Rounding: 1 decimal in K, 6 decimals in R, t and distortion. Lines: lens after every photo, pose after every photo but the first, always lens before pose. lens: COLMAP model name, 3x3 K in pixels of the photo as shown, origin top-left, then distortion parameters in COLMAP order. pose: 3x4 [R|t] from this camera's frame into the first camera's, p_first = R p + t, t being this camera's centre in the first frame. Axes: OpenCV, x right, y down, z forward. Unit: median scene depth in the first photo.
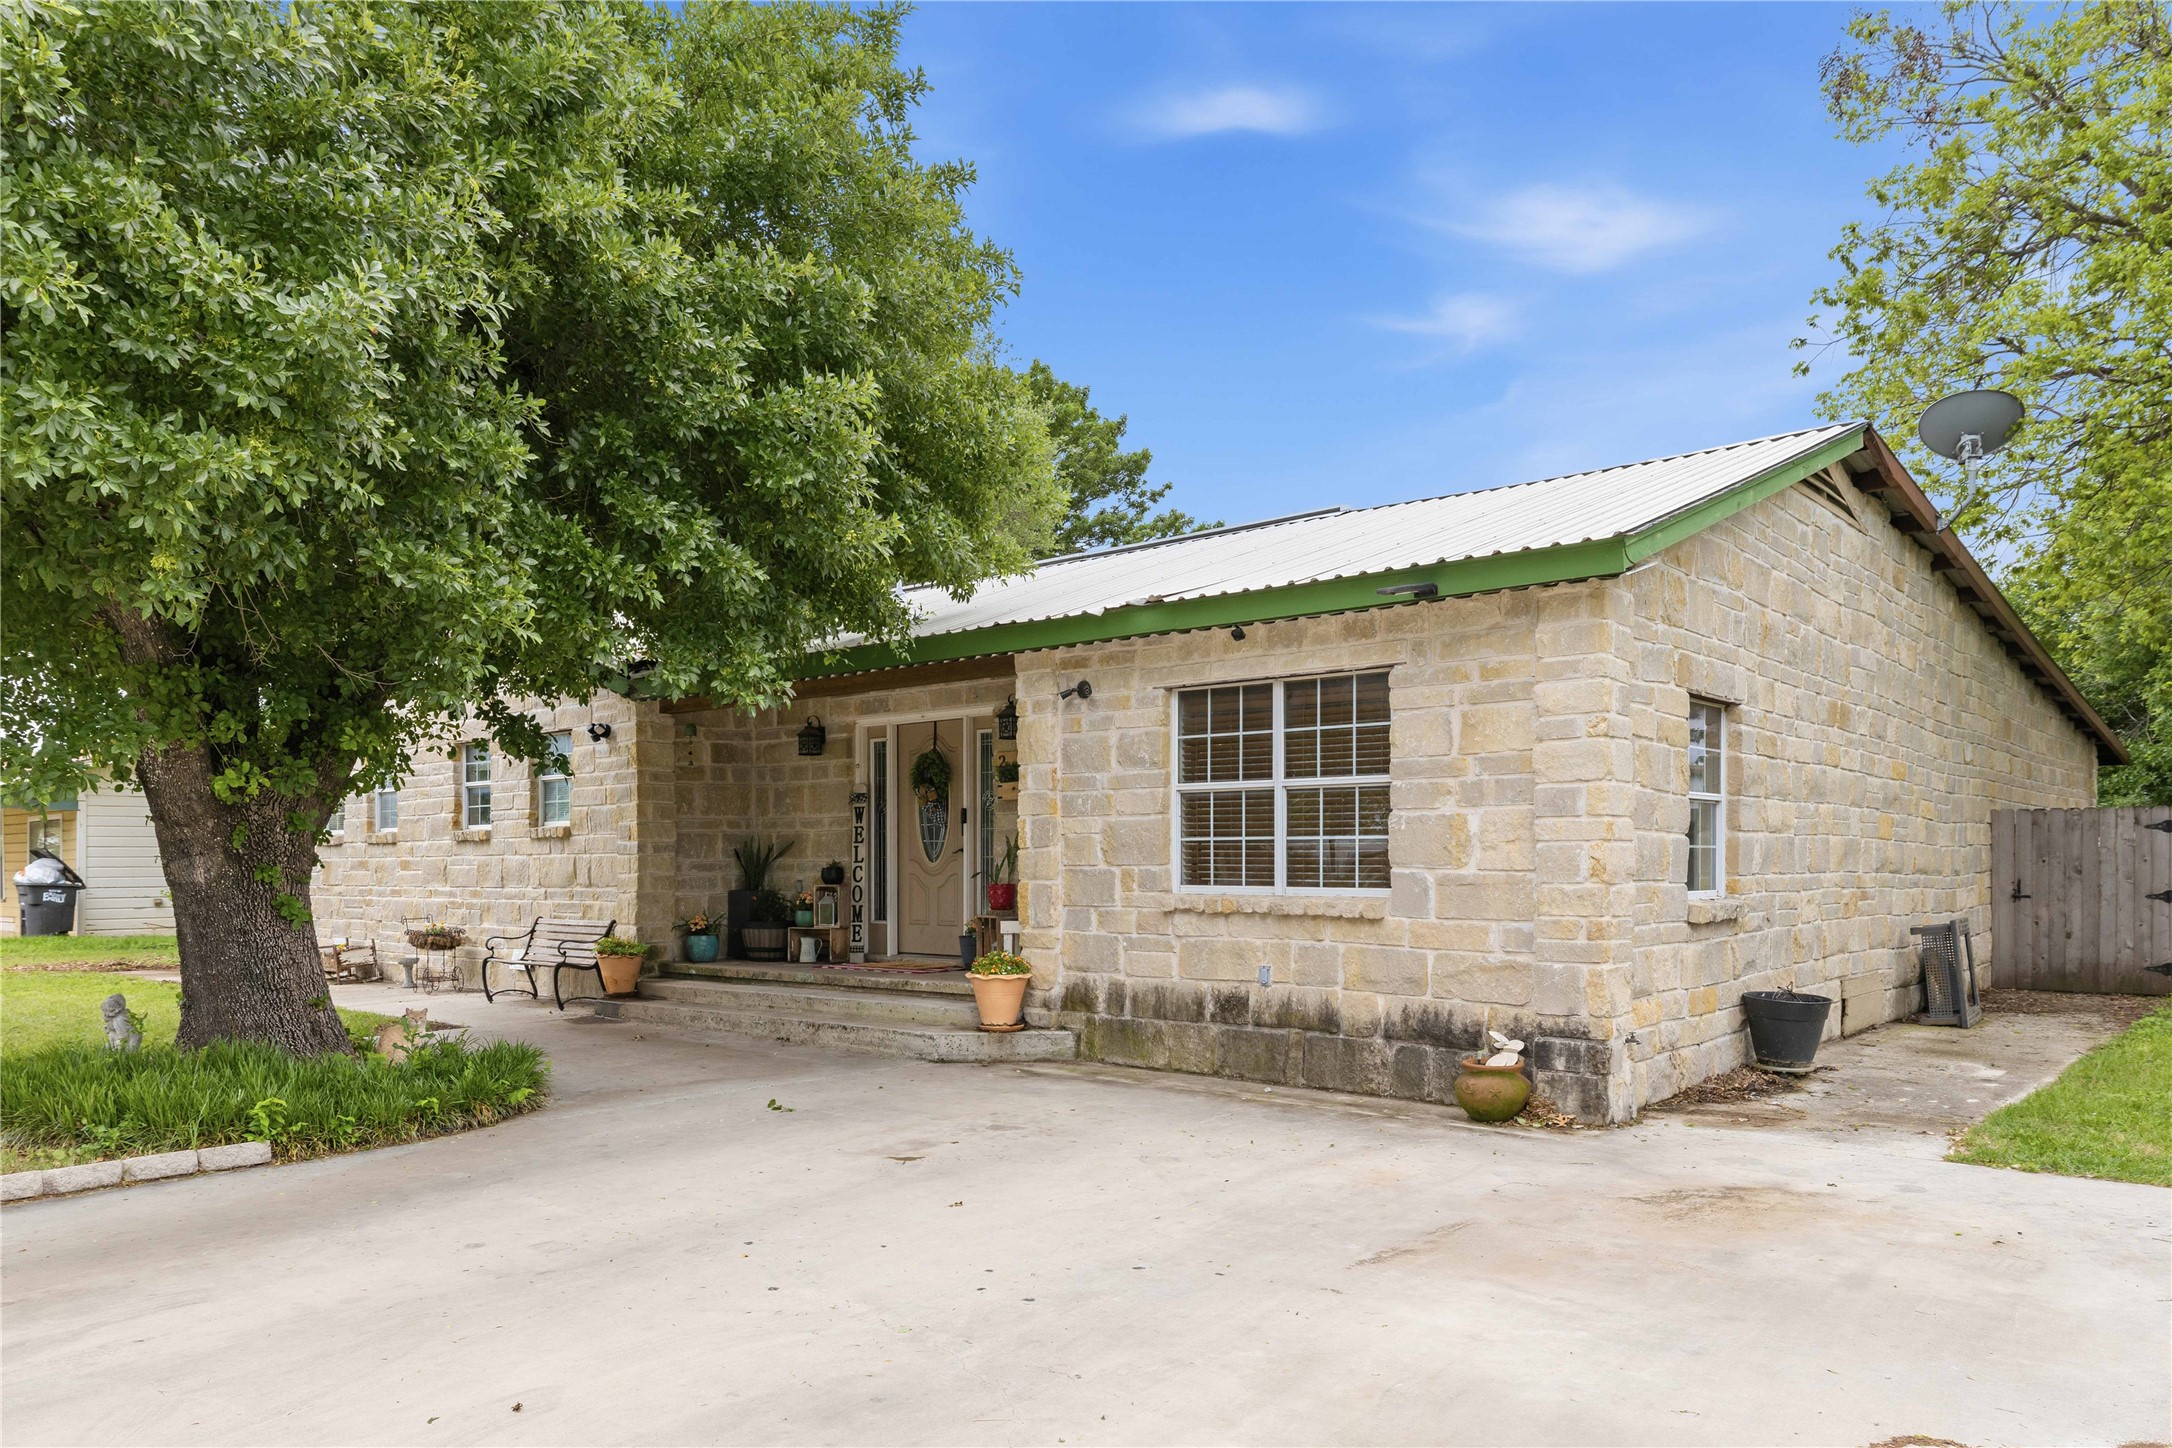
lens RADIAL K [[1506.0, 0, 935.7], [0, 1506.0, 886.5], [0, 0, 1]] dist [0.009460, -0.012154]
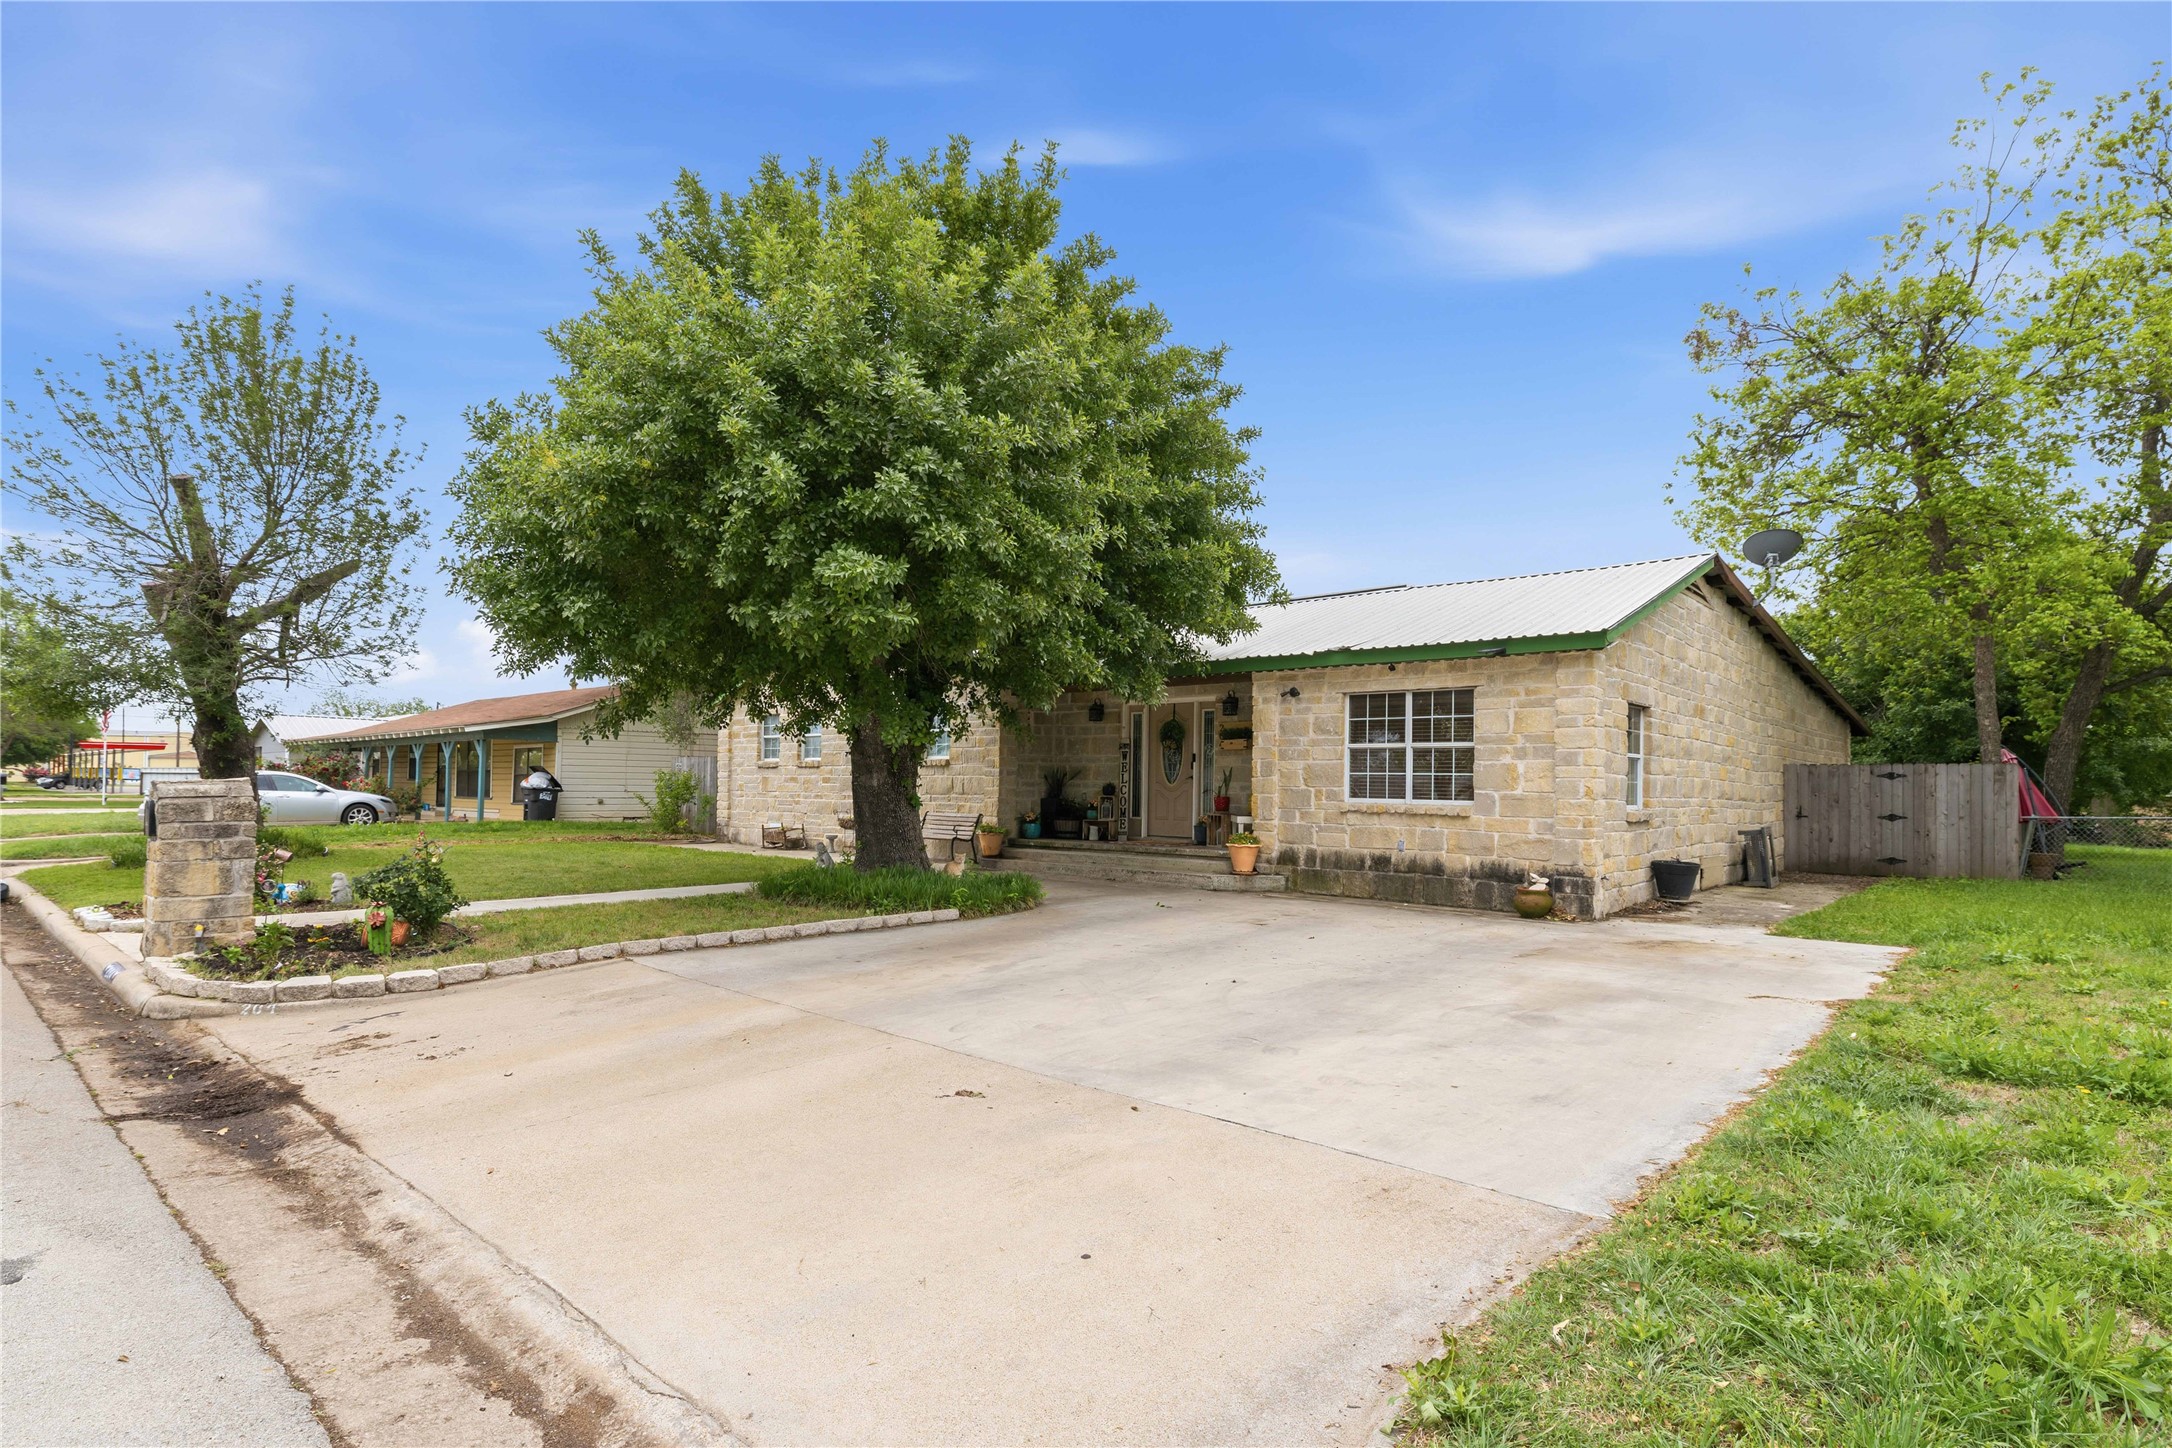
lens RADIAL K [[1079.9, 0, 991.2], [0, 1079.9, 774.1], [0, 0, 1]] dist [0.001067, 0.000043]
pose [[0.999643, 0.018137, -0.019611, -0.252253], [-0.018656, 0.999472, -0.026598, 0.013513], [0.019118, 0.026955, 0.999454, -0.348417]]
